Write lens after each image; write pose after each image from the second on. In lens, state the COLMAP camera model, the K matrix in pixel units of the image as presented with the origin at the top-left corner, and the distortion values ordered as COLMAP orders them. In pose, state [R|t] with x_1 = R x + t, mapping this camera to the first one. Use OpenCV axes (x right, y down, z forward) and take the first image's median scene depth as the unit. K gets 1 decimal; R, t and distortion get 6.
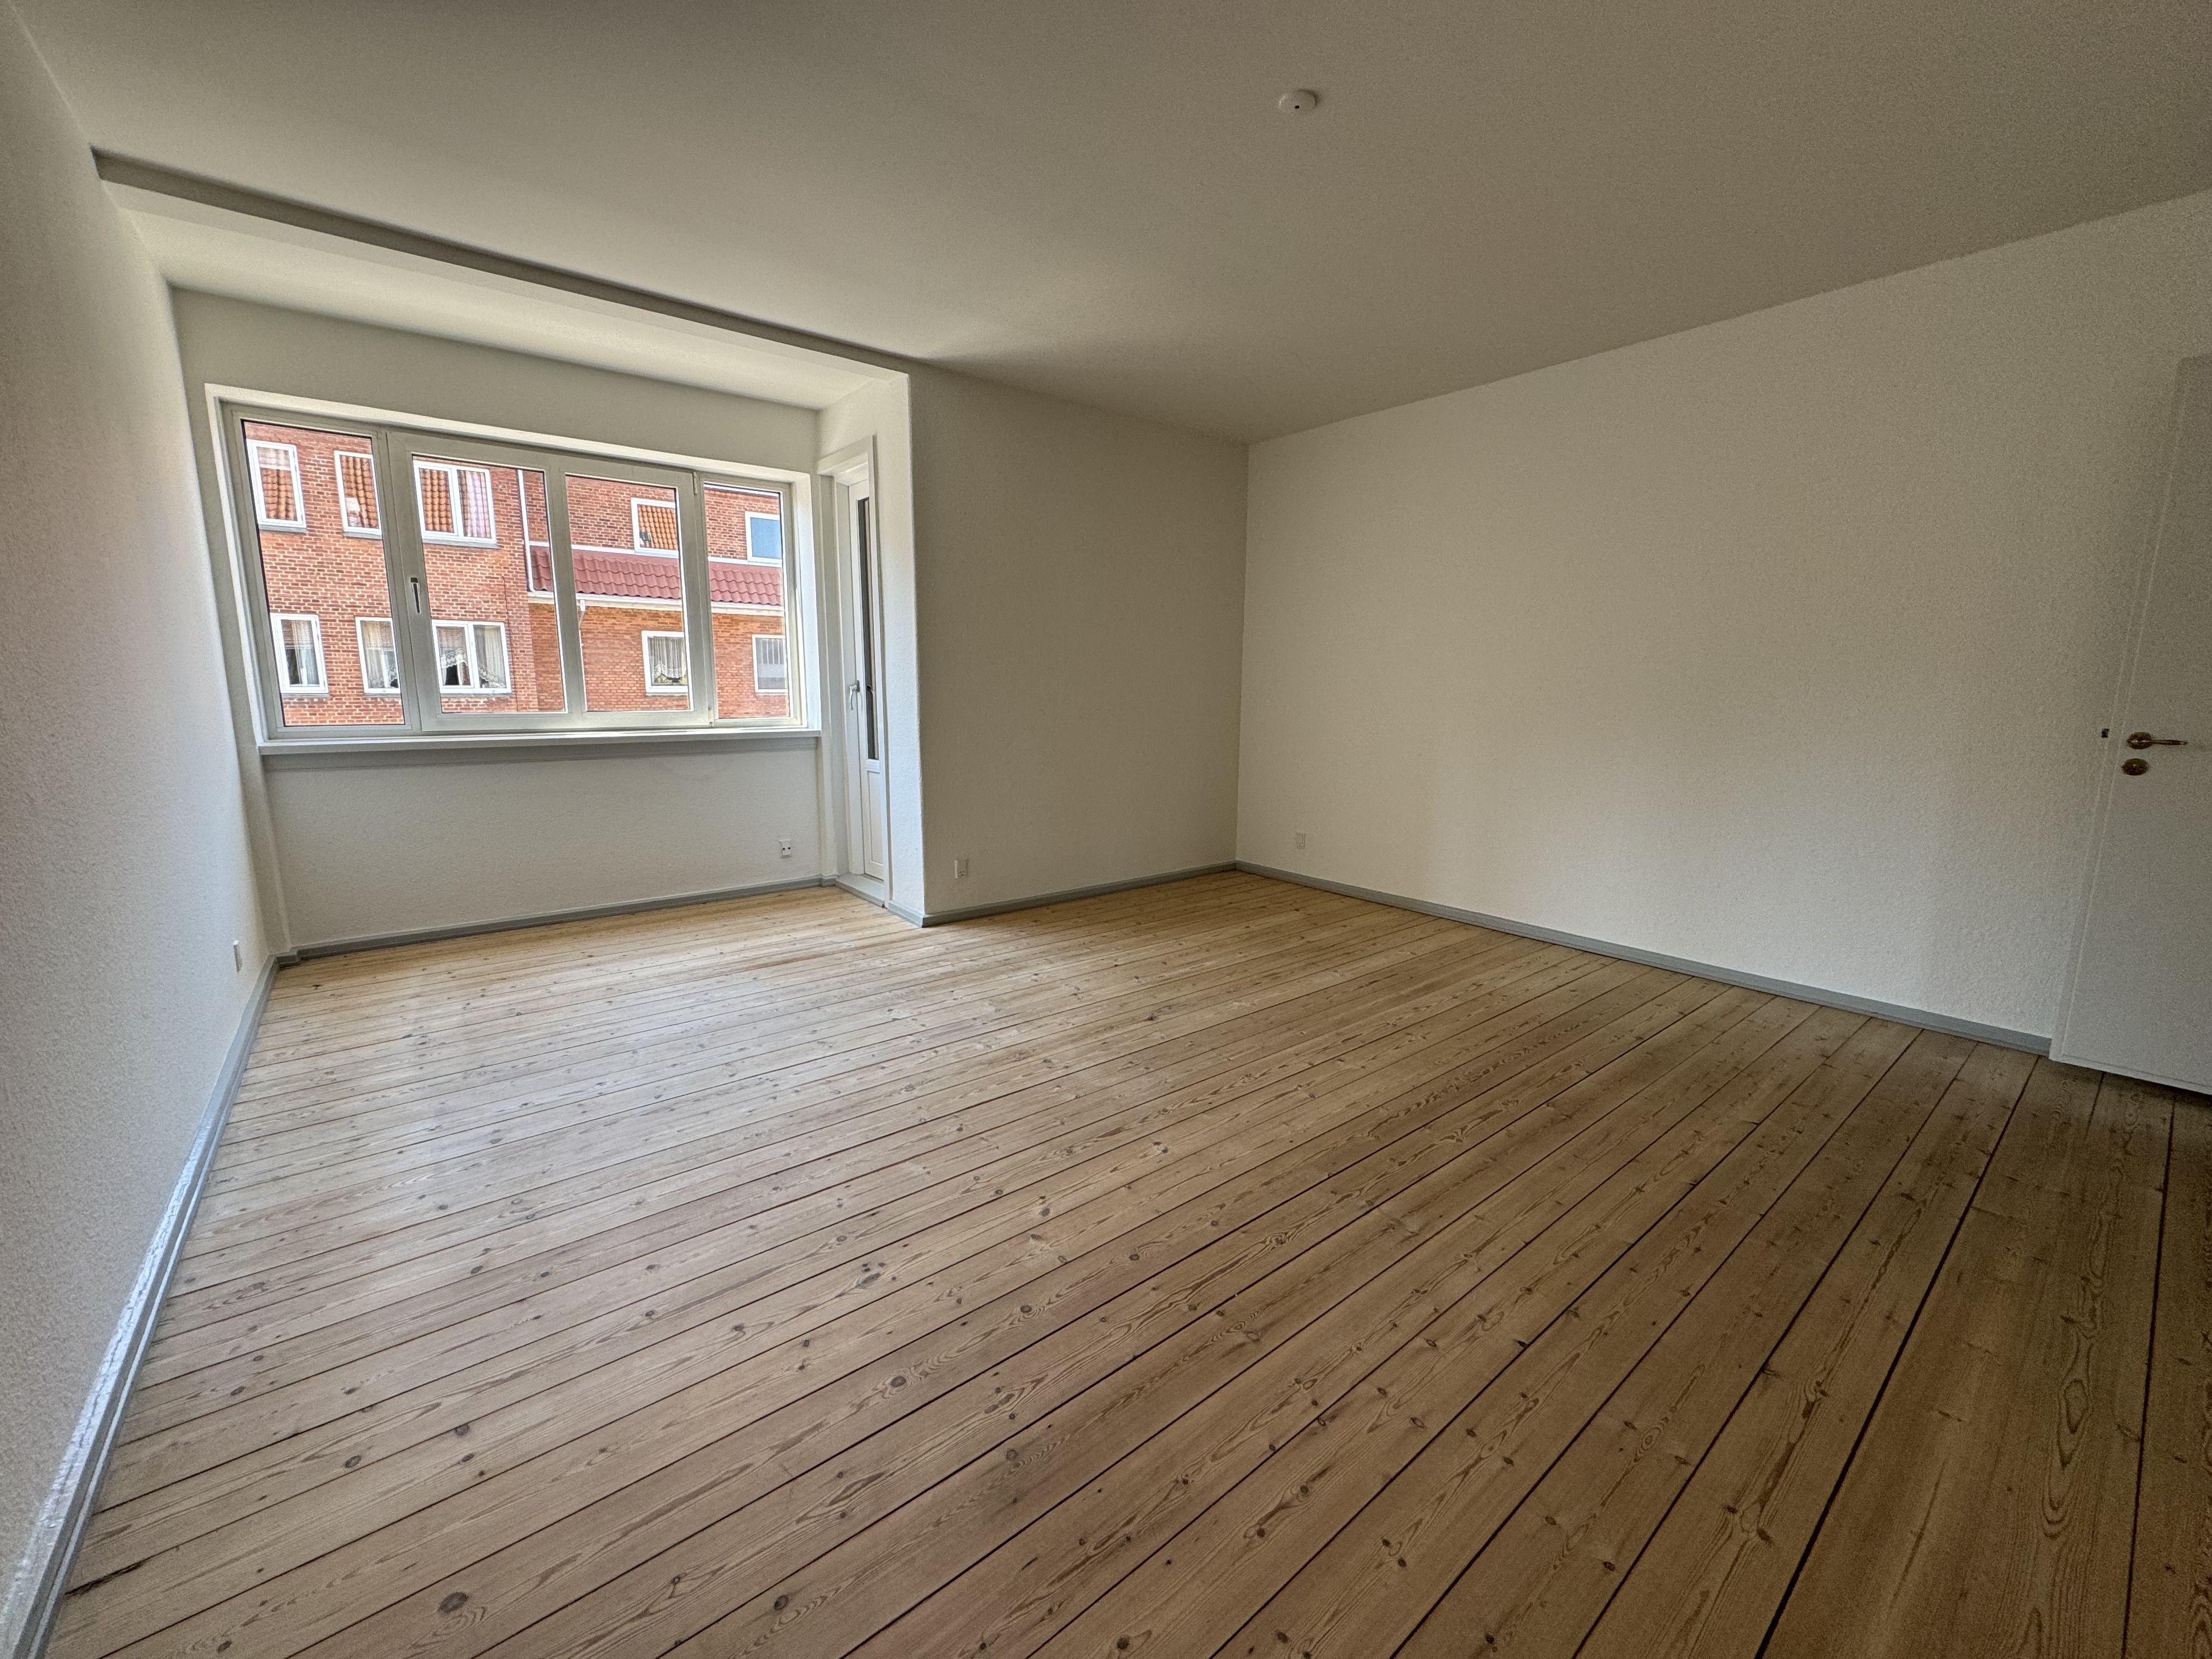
lens RADIAL K [[887.1, 0, 1118.8], [0, 887.1, 825.4], [0, 0, 1]] dist [-0.003295, 0.000668]
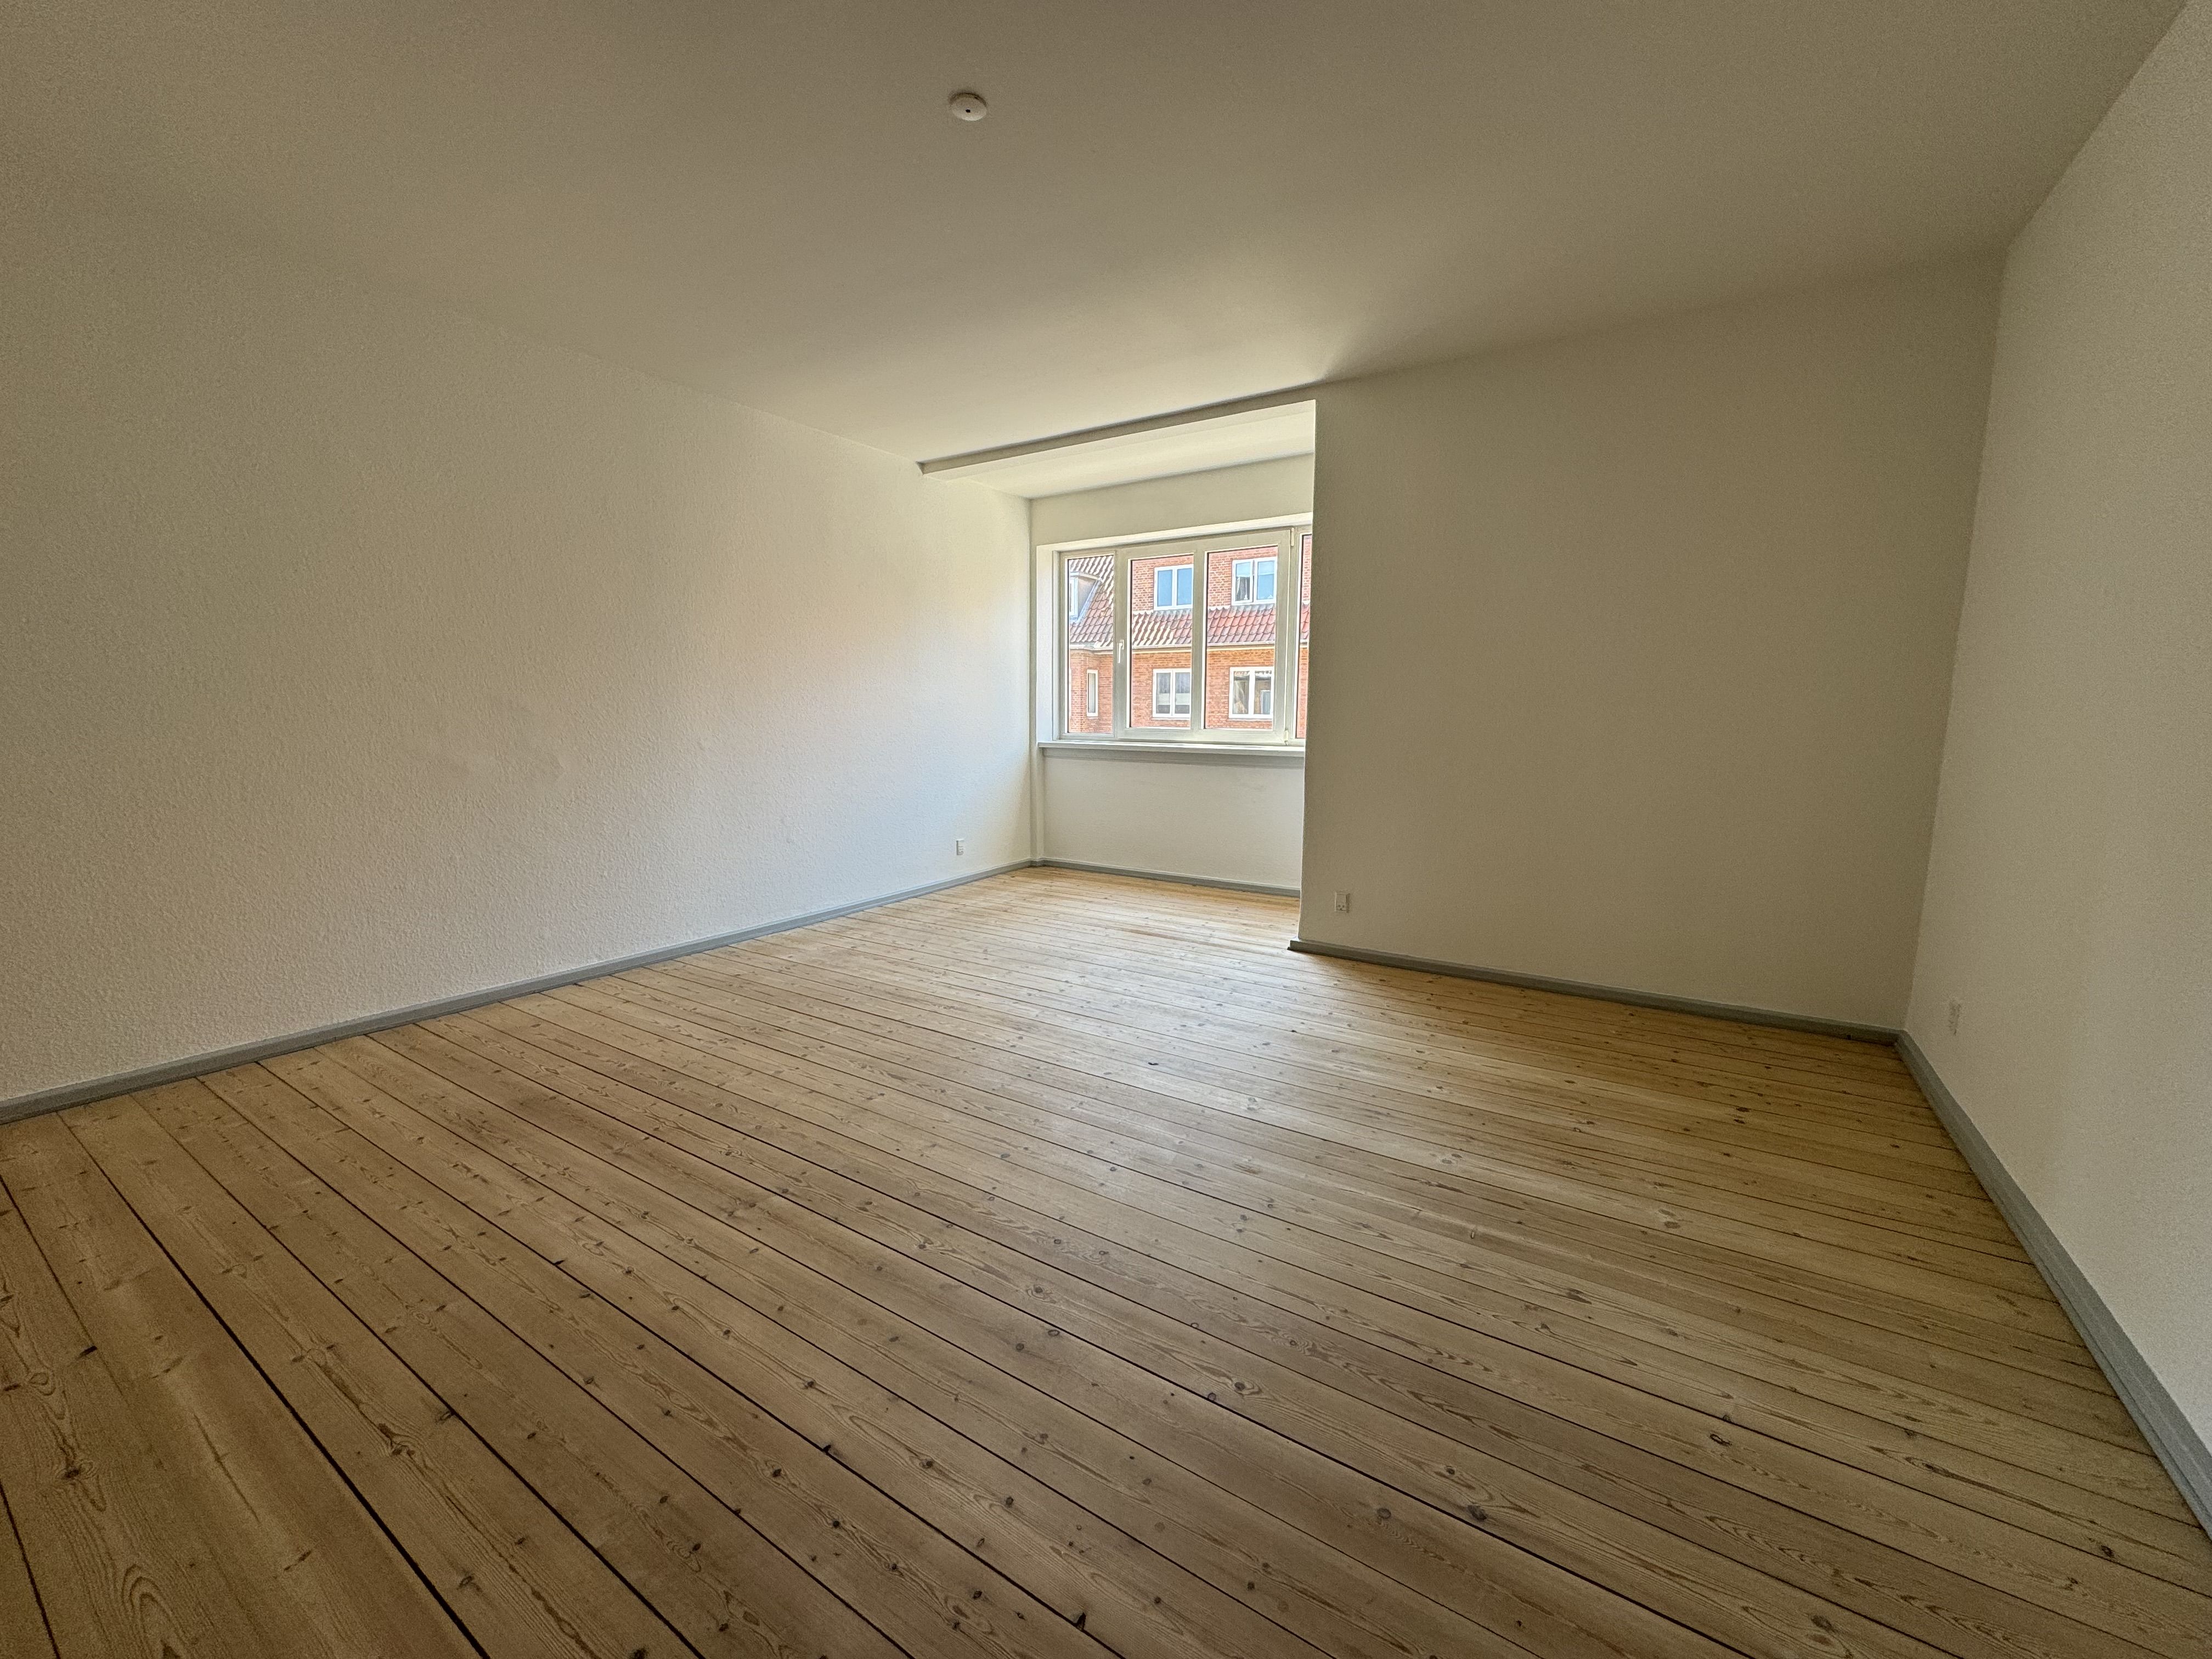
lens RADIAL K [[887.1, 0, 1089.8], [0, 887.1, 817.4], [0, 0, 1]] dist [-0.003295, 0.000668]
pose [[0.296005, 0.112474, -0.948541, 0.972106], [-0.157382, 0.985214, 0.067710, -0.095915], [0.942132, 0.129240, 0.309330, 0.705381]]
